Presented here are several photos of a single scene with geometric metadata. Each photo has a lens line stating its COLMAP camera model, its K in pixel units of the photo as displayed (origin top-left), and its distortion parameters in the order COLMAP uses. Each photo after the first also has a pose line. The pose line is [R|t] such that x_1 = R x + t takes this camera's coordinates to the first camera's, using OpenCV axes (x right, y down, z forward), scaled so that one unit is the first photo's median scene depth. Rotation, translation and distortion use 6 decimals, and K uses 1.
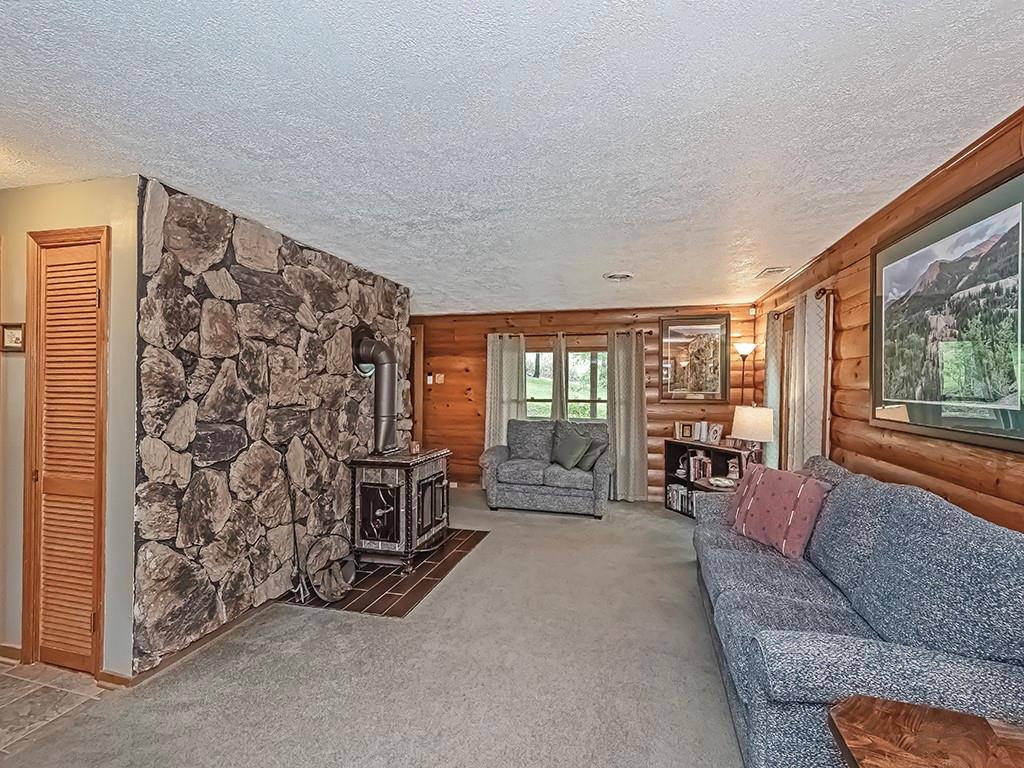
lens RADIAL K [[457.9, 0, 515.8], [0, 457.9, 381.5], [0, 0, 1]] dist [0.001651, 0.000073]
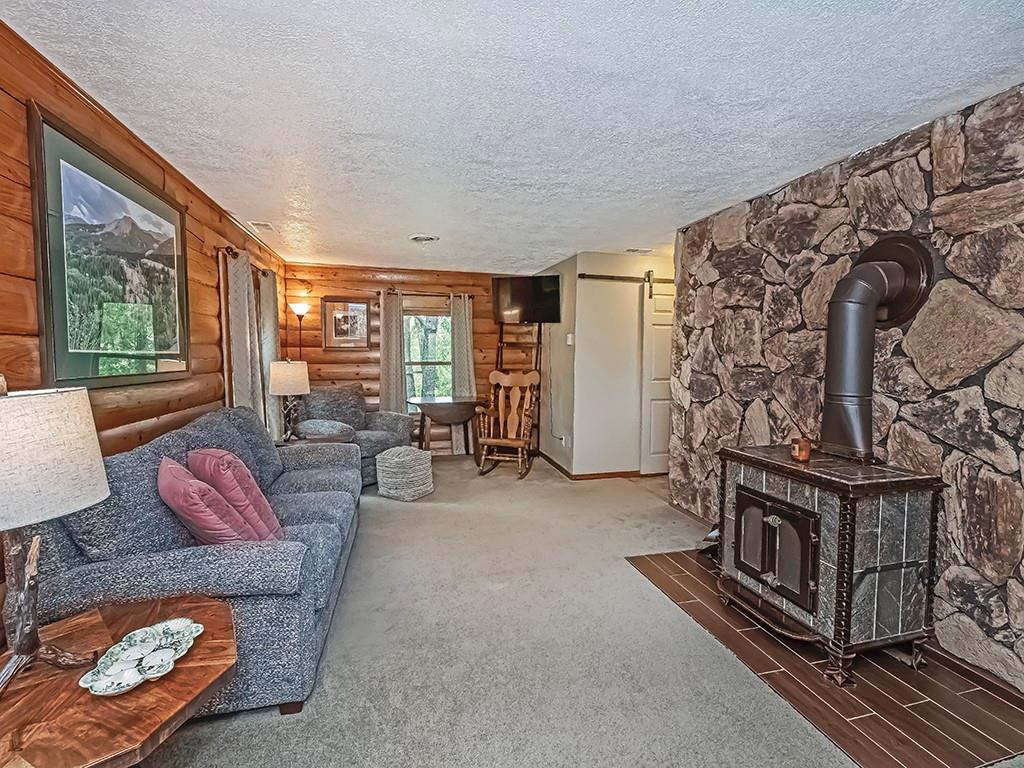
lens RADIAL K [[457.9, 0, 515.3], [0, 457.9, 384.6], [0, 0, 1]] dist [0.001651, 0.000073]
pose [[-0.871487, 0.022778, -0.489889, 0.541590], [-0.005146, 0.998441, 0.055578, 0.047133], [0.490391, 0.050956, -0.870011, 1.913995]]
